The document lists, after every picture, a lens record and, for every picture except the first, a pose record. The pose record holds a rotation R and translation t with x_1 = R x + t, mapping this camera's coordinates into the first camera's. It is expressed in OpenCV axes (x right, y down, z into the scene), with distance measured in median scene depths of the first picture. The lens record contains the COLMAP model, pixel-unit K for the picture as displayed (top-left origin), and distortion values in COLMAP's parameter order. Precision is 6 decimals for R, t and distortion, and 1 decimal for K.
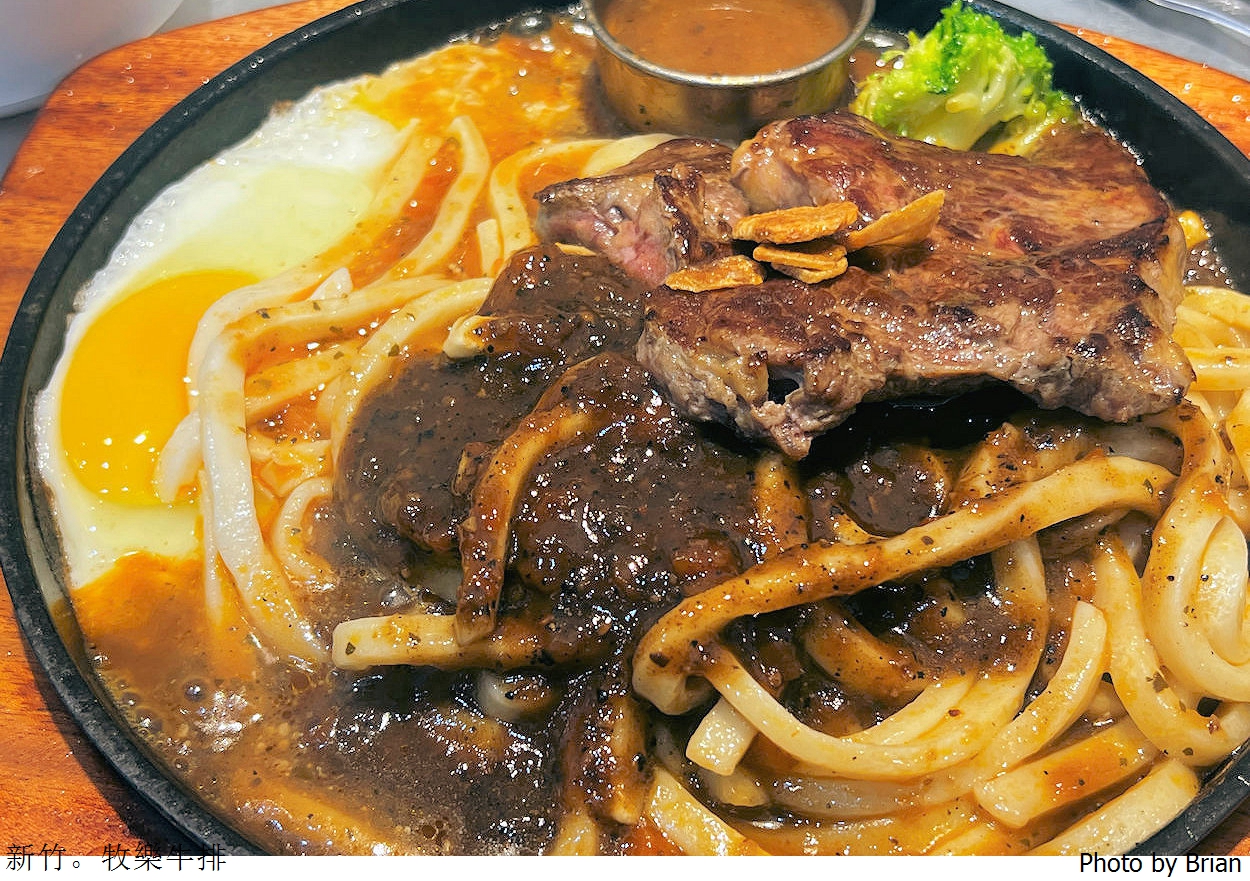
lens RADIAL K [[1687.0, 0, 625.6], [0, 1687.0, 444.6], [0, 0, 1]] dist [0.042533, 0.000000]
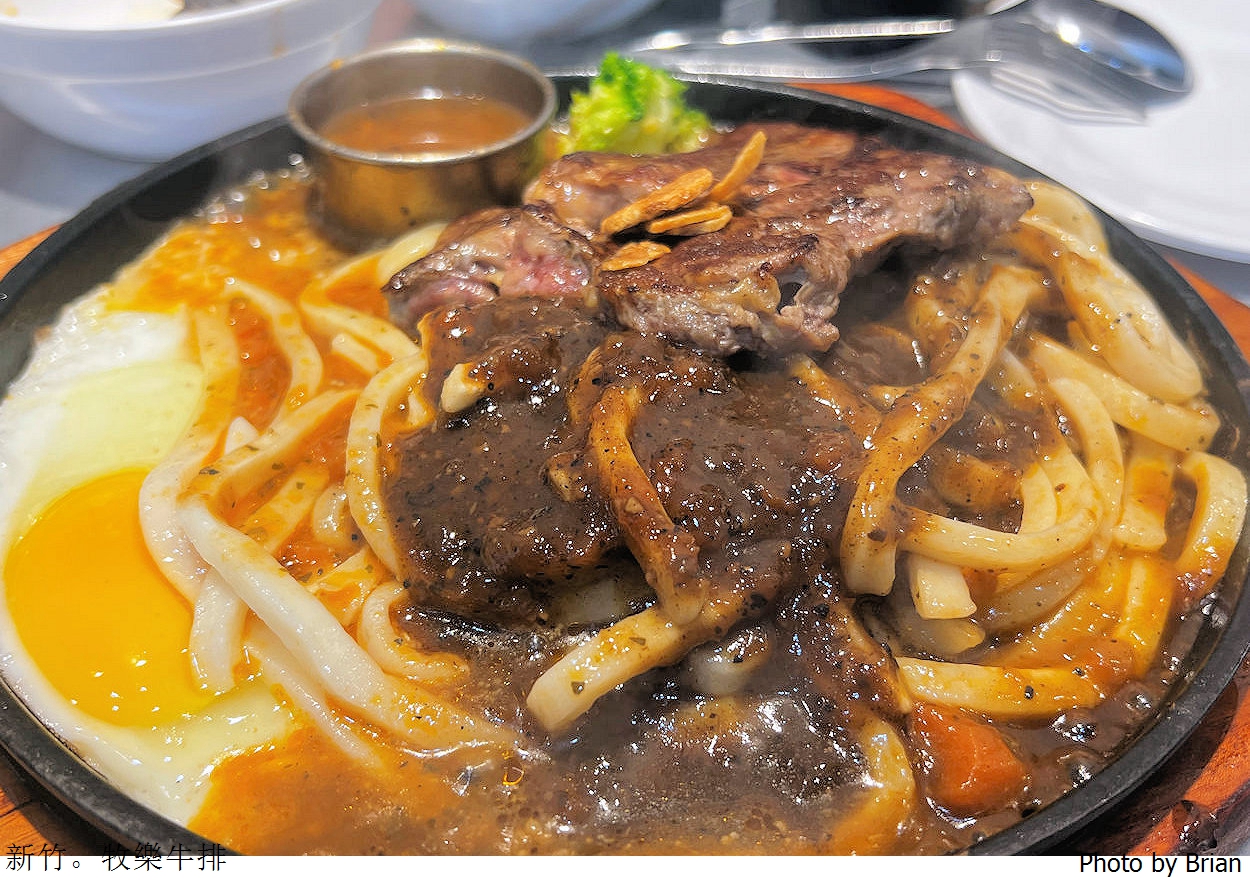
lens RADIAL K [[1254.2, 0, 621.3], [0, 1254.2, 434.8], [0, 0, 1]] dist [0.002724, 0.000000]
pose [[0.797849, -0.358528, 0.484659, -0.396533], [0.442039, 0.894570, -0.065926, 0.051350], [-0.409925, 0.266837, 0.872215, 0.361503]]
